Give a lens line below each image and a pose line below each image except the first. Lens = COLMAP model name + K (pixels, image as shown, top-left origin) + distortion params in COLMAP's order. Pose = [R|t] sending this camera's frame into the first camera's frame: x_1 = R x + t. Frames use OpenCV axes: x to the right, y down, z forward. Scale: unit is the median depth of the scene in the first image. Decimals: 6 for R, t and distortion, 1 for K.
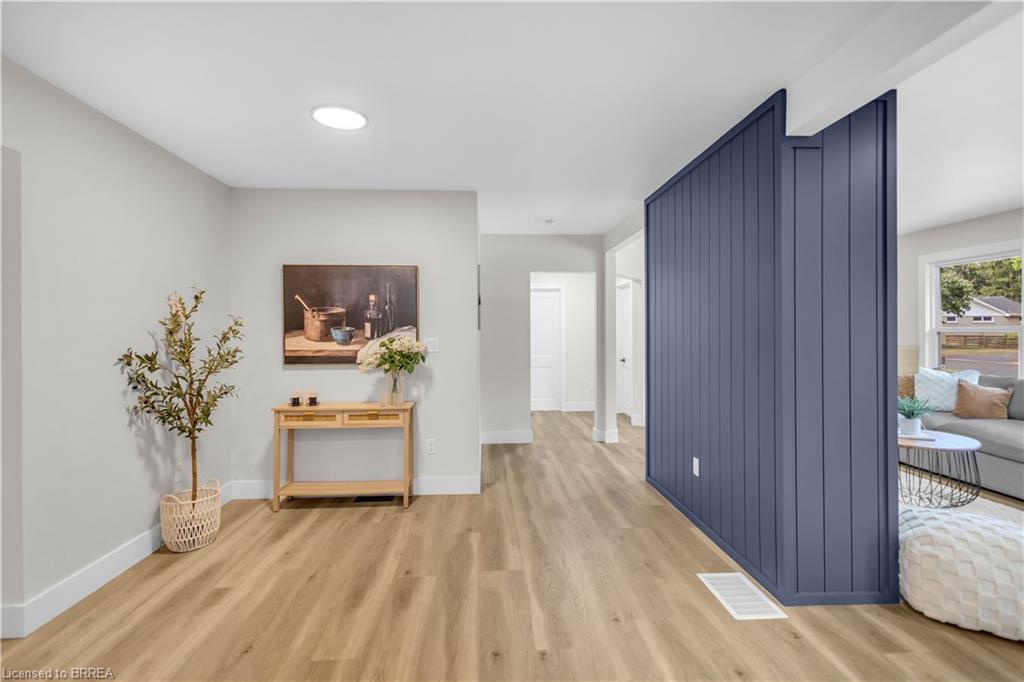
lens RADIAL K [[480.0, 0, 510.8], [0, 480.0, 331.9], [0, 0, 1]] dist [0.015925, -0.000302]
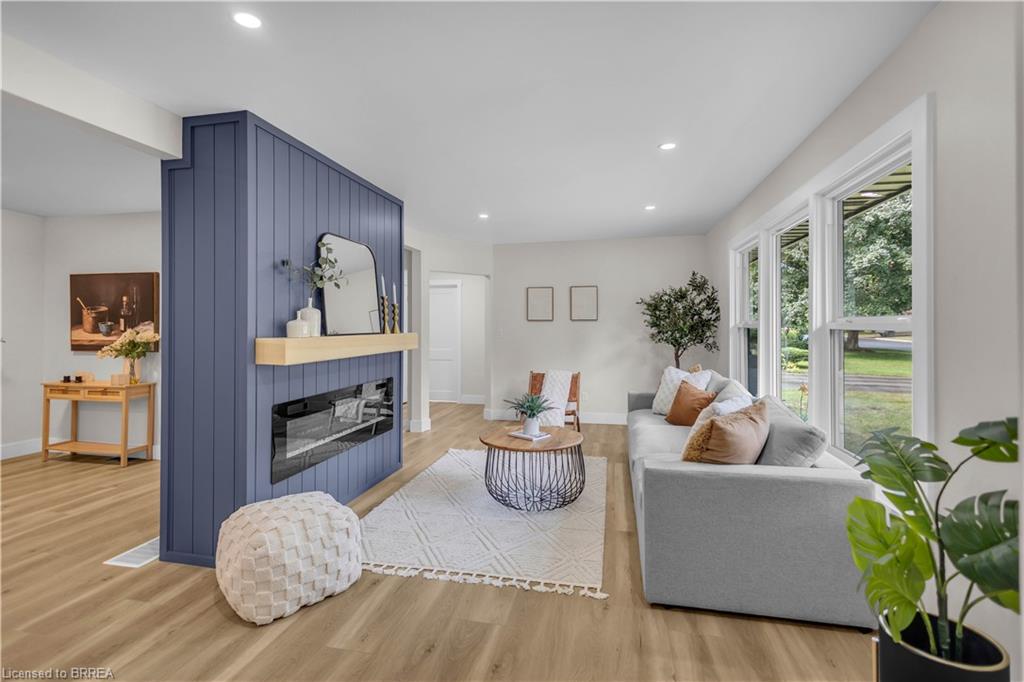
lens RADIAL K [[480.0, 0, 509.0], [0, 480.0, 320.9], [0, 0, 1]] dist [0.015925, -0.000302]
pose [[0.961497, -0.000254, -0.274815, 1.043949], [-0.002911, 0.999934, -0.011111, -0.001973], [0.274800, 0.011483, 0.961433, 0.058140]]
